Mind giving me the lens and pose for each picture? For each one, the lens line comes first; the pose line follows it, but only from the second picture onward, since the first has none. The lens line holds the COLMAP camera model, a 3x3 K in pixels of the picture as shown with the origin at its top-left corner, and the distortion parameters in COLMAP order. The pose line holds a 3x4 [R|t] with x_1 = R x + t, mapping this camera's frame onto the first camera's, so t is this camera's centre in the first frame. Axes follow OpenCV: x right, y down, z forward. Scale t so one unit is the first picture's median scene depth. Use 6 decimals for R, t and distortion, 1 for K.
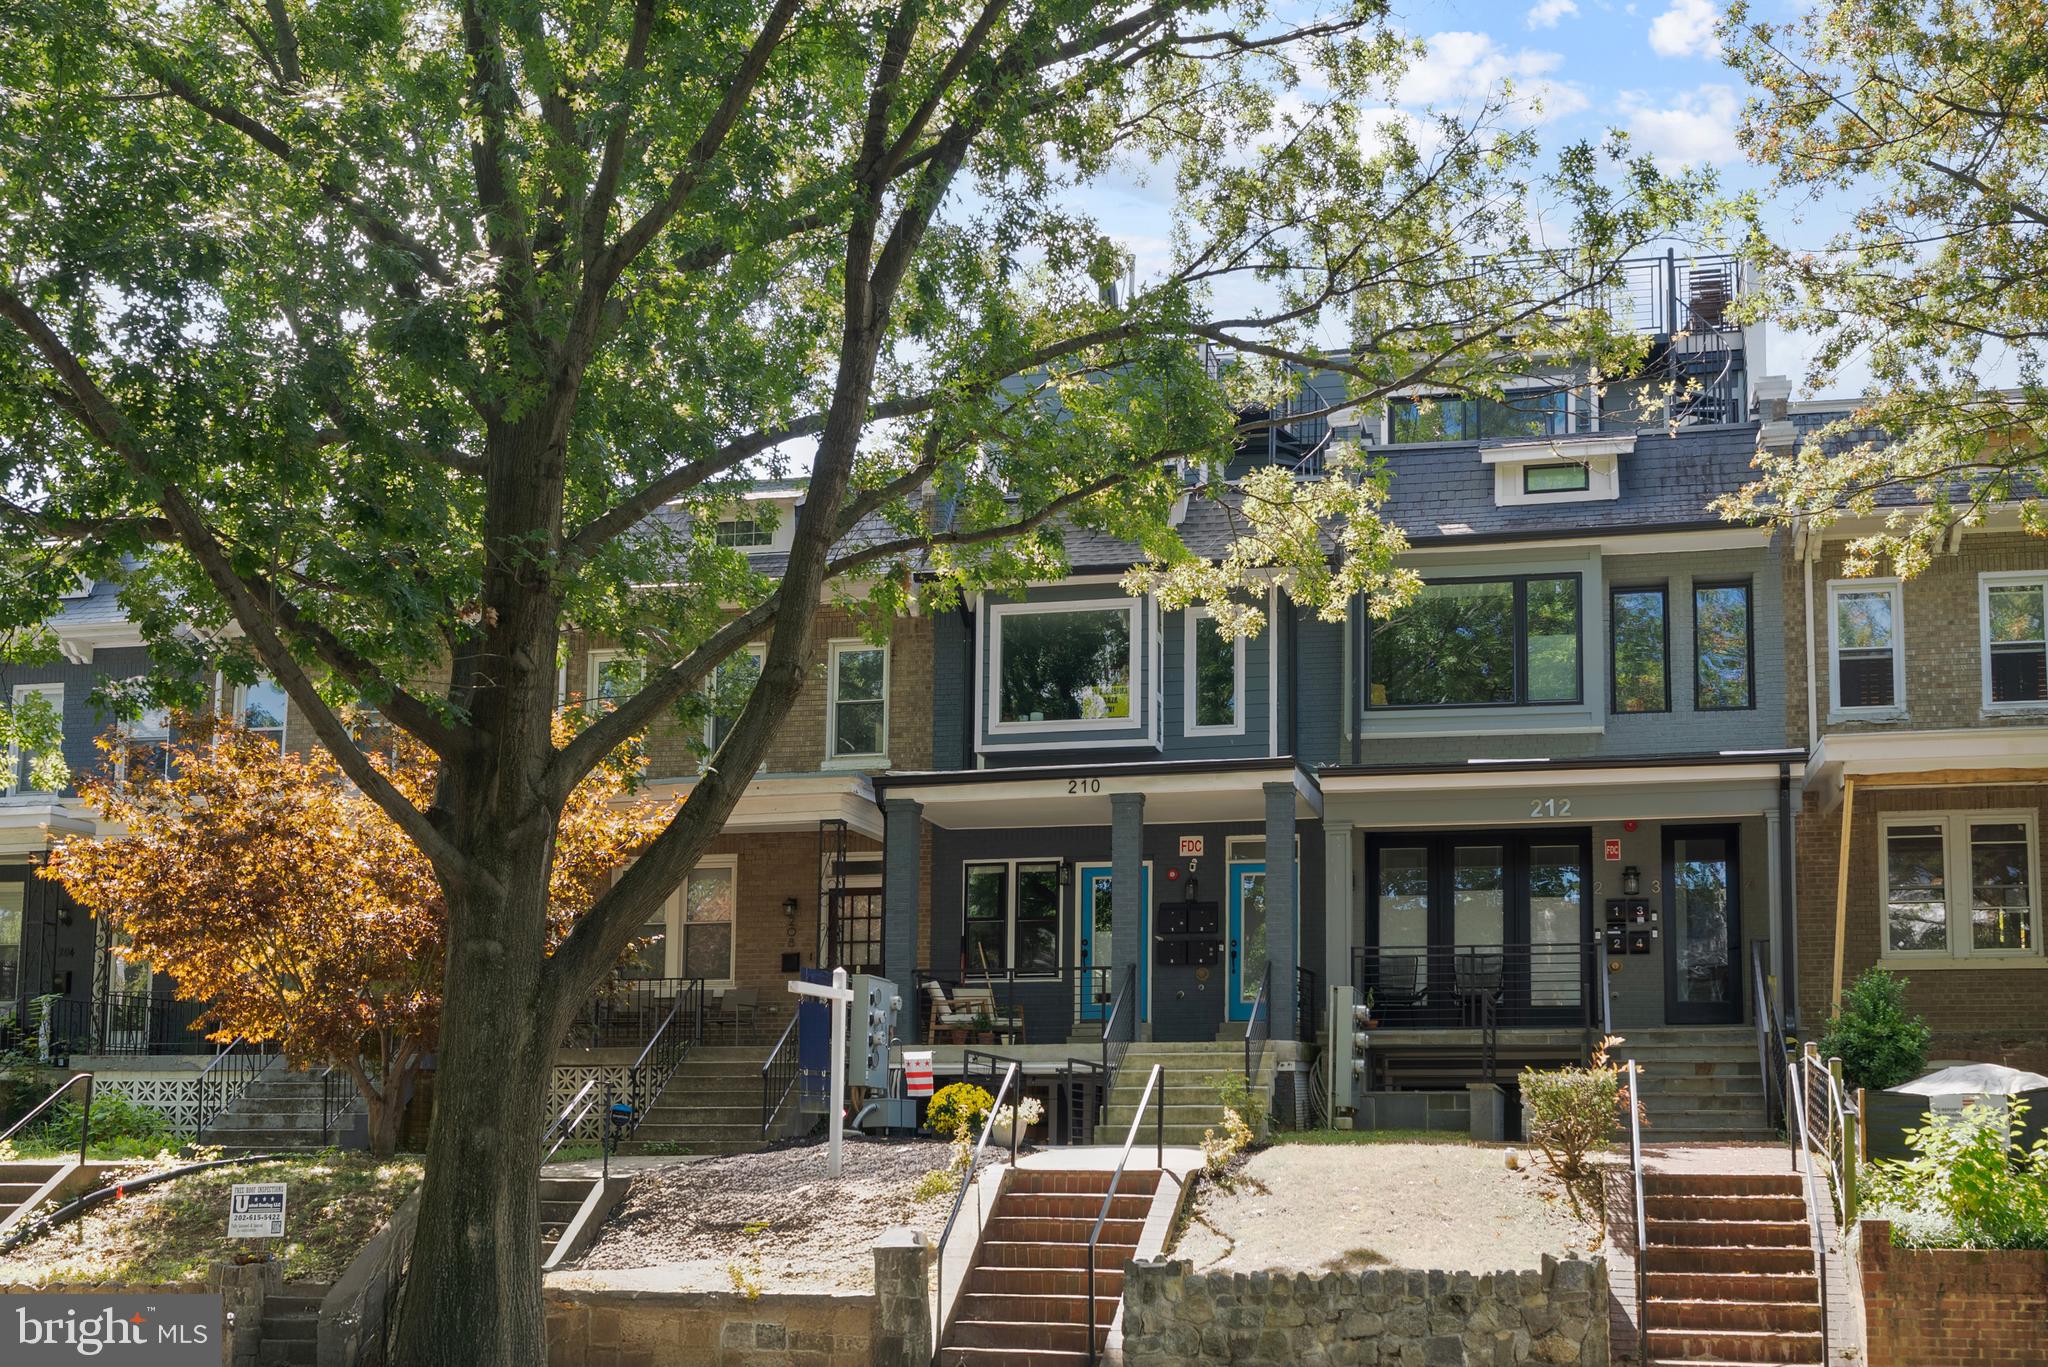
lens RADIAL K [[3134.4, 0, 1026.0], [0, 3134.4, 684.2], [0, 0, 1]] dist [-0.037183, 0.000000]
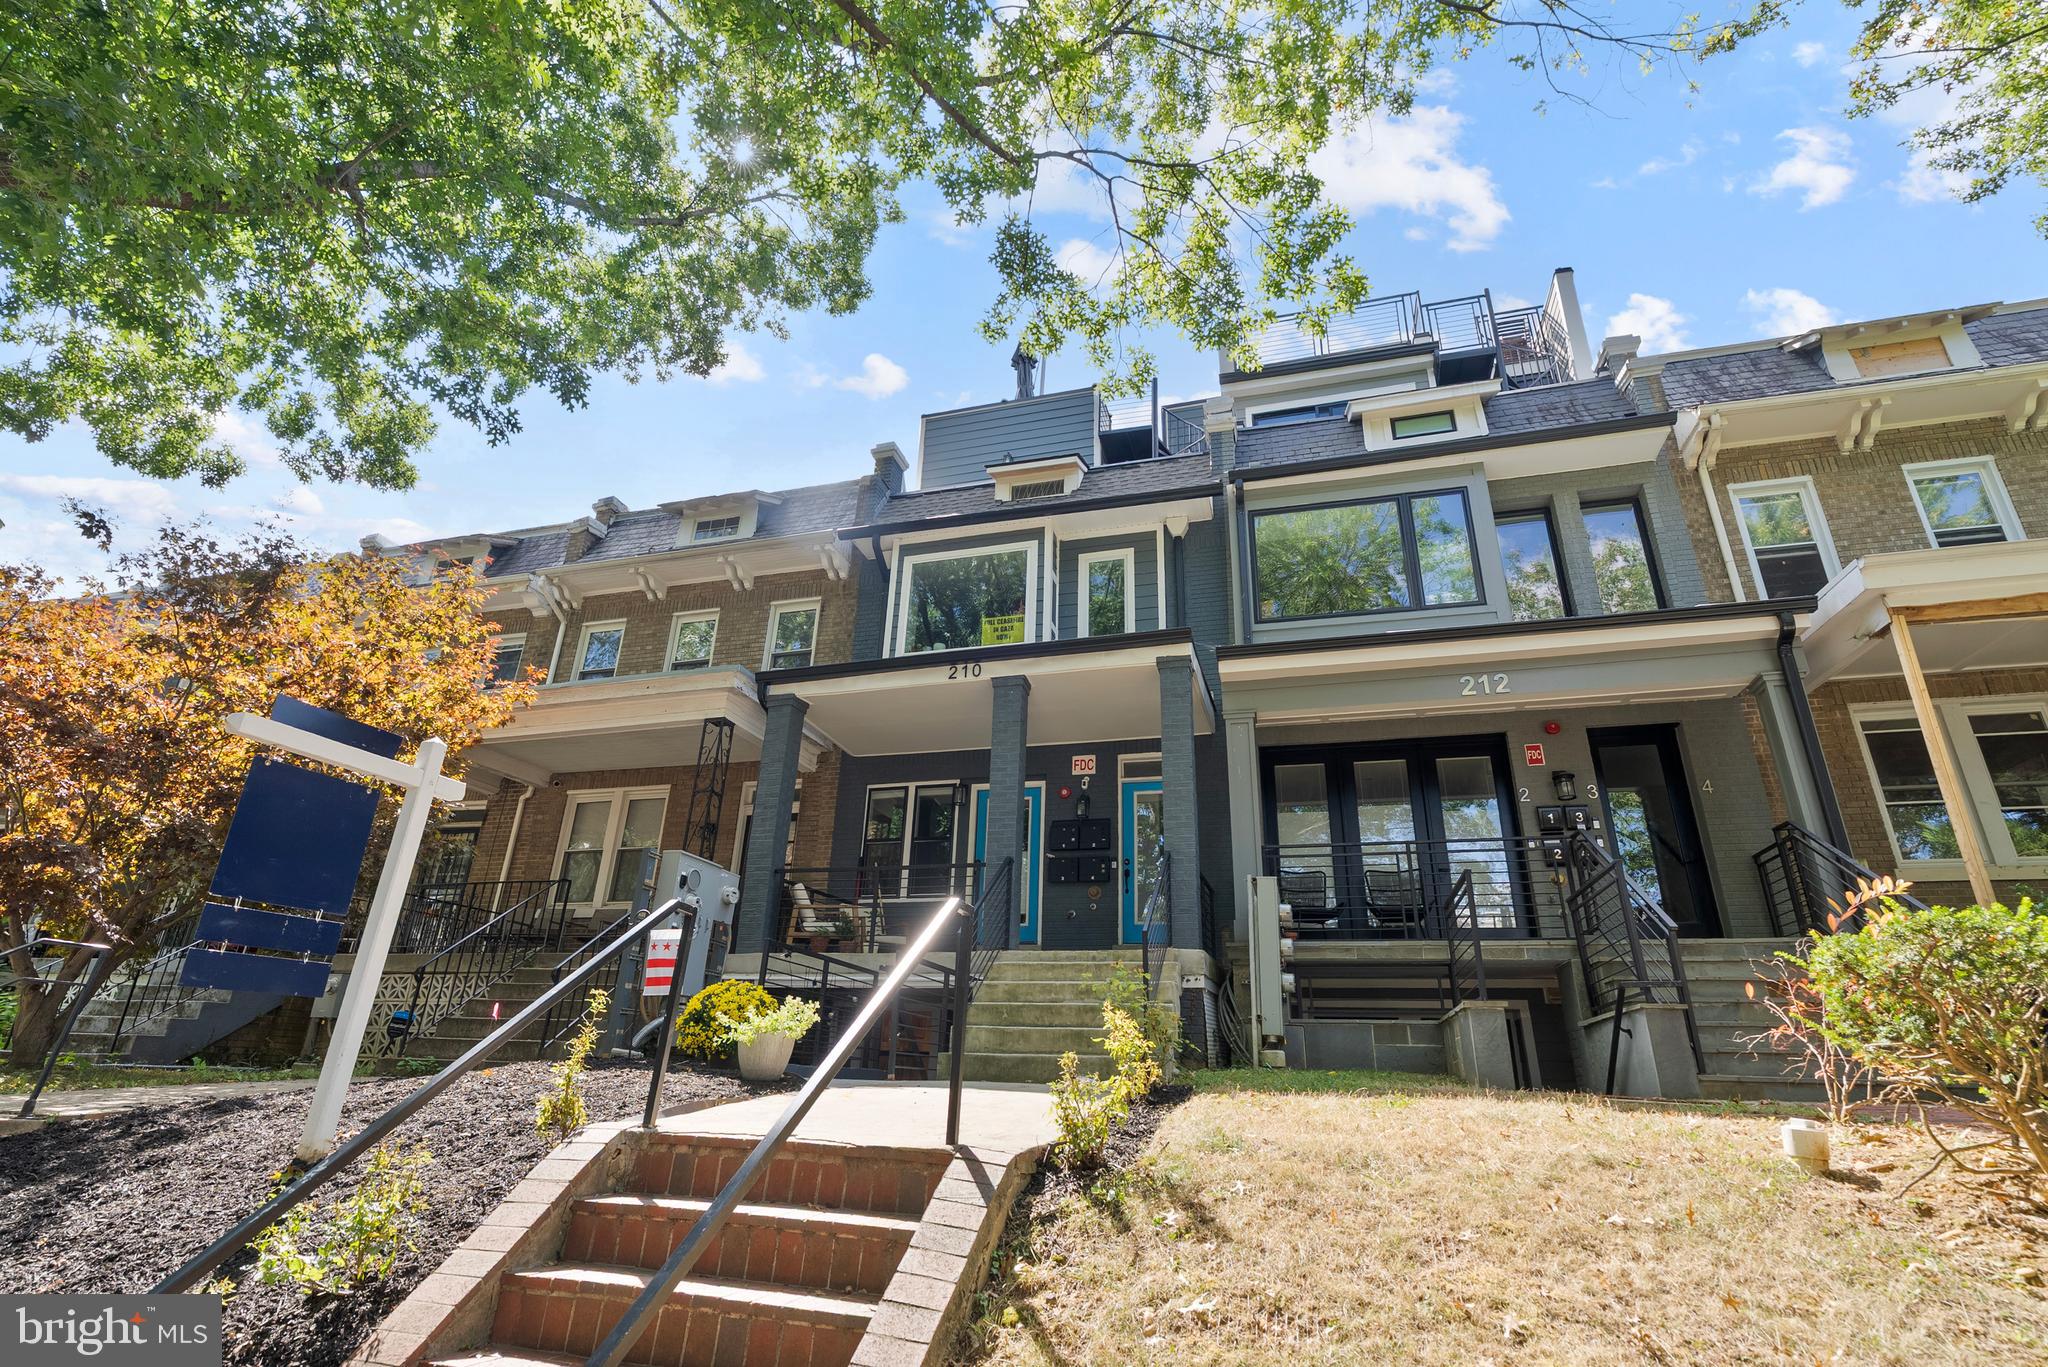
lens RADIAL K [[940.8, 0, 1008.1], [0, 940.8, 683.1], [0, 0, 1]] dist [-0.012504, 0.000053]
pose [[0.998035, 0.003167, -0.062584, 0.049121], [-0.018583, 0.968753, -0.247331, 0.105315], [0.059845, 0.248008, 0.966908, 0.724983]]
